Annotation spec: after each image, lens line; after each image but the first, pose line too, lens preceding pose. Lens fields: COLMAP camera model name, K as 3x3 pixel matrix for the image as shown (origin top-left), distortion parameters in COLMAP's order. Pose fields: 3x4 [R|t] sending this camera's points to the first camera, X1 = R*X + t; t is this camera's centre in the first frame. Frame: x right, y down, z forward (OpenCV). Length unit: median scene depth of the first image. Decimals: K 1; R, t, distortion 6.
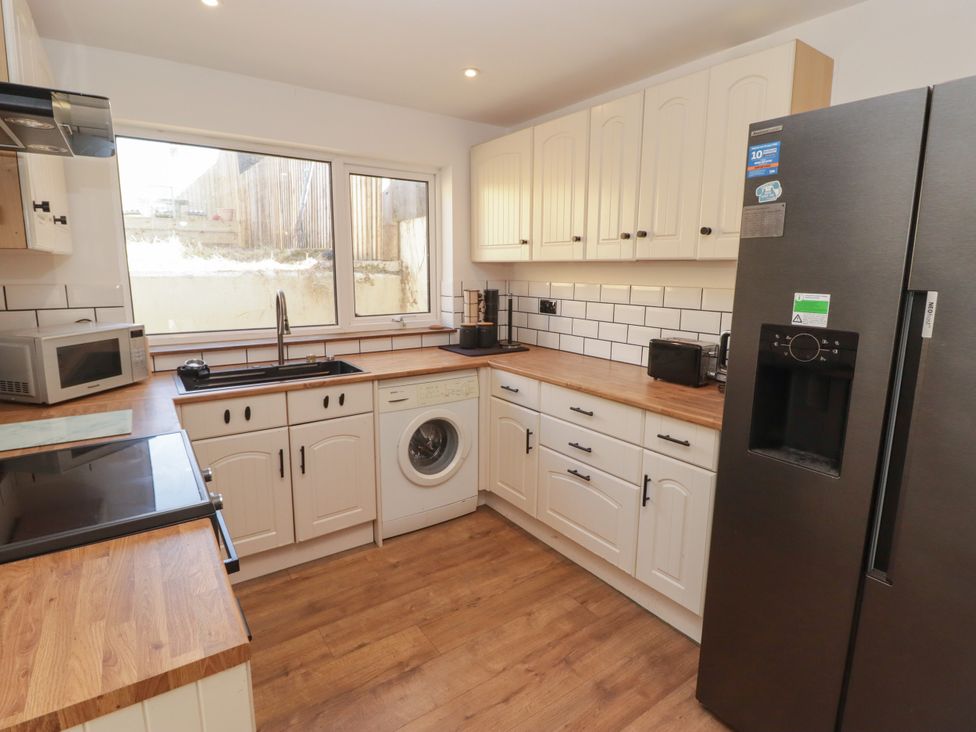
lens RADIAL K [[507.2, 0, 479.8], [0, 507.2, 351.9], [0, 0, 1]] dist [0.000705, -0.012710]
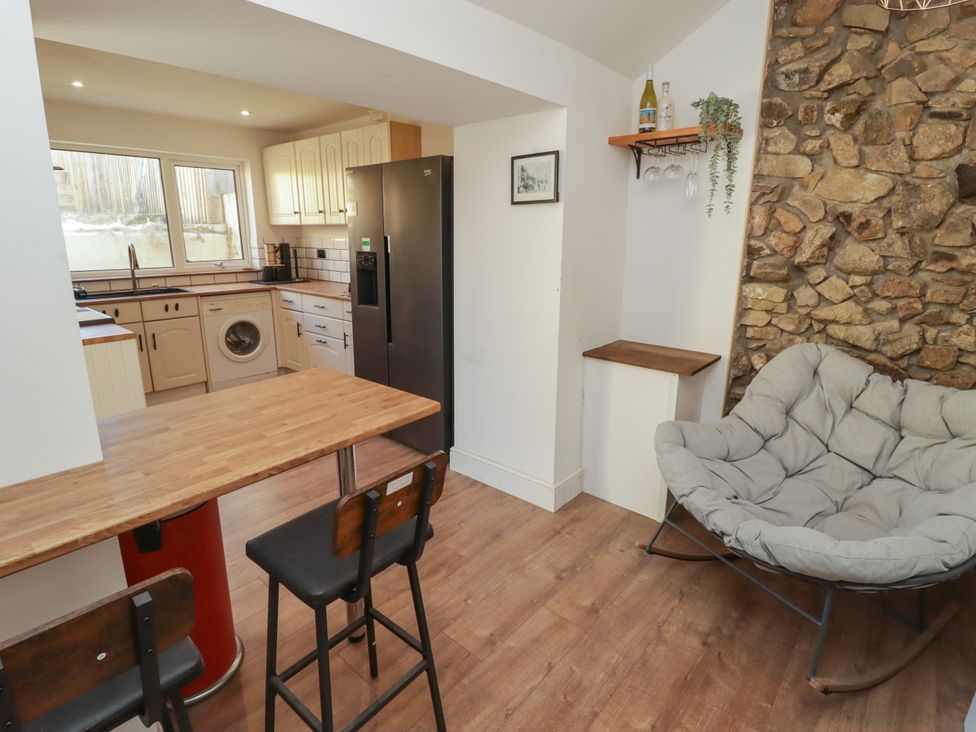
lens RADIAL K [[507.2, 0, 479.8], [0, 507.2, 351.9], [0, 0, 1]] dist [0.000705, -0.012710]
pose [[0.971805, -0.055828, 0.229083, 0.296465], [0.039361, 0.996343, 0.075834, 0.144247], [-0.232479, -0.064678, 0.970448, -0.836193]]
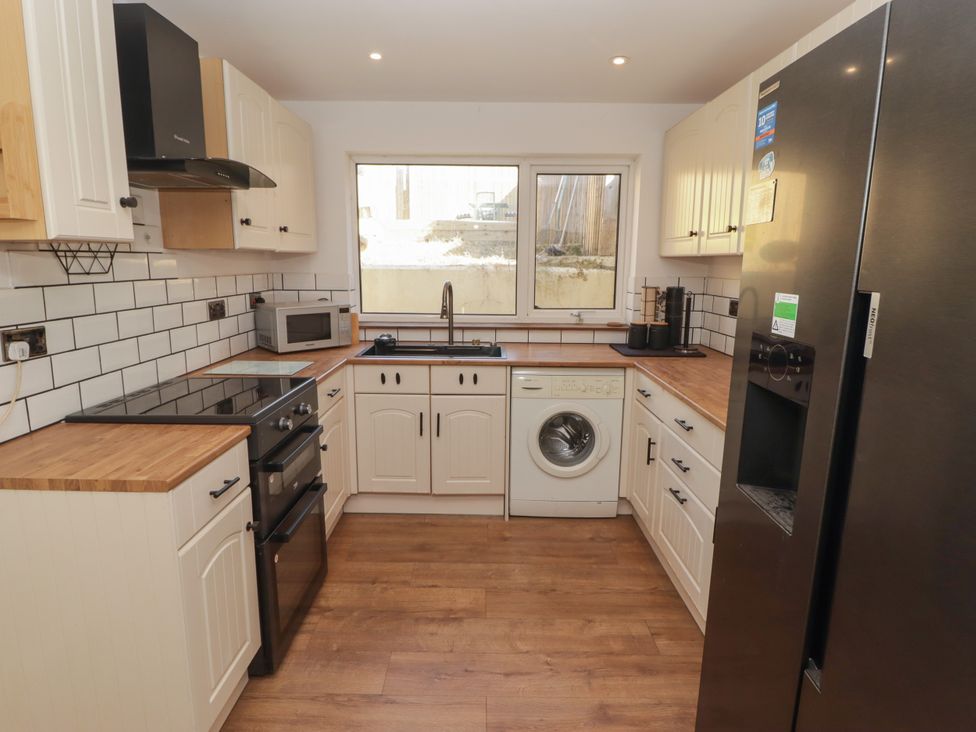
lens RADIAL K [[527.2, 0, 481.8], [0, 527.2, 355.0], [0, 0, 1]] dist [0.006697, -0.017571]
pose [[0.820648, 0.099845, -0.562643, 0.366225], [-0.096380, 0.994696, 0.035940, -0.002728], [0.563247, 0.024733, 0.825918, 0.033963]]
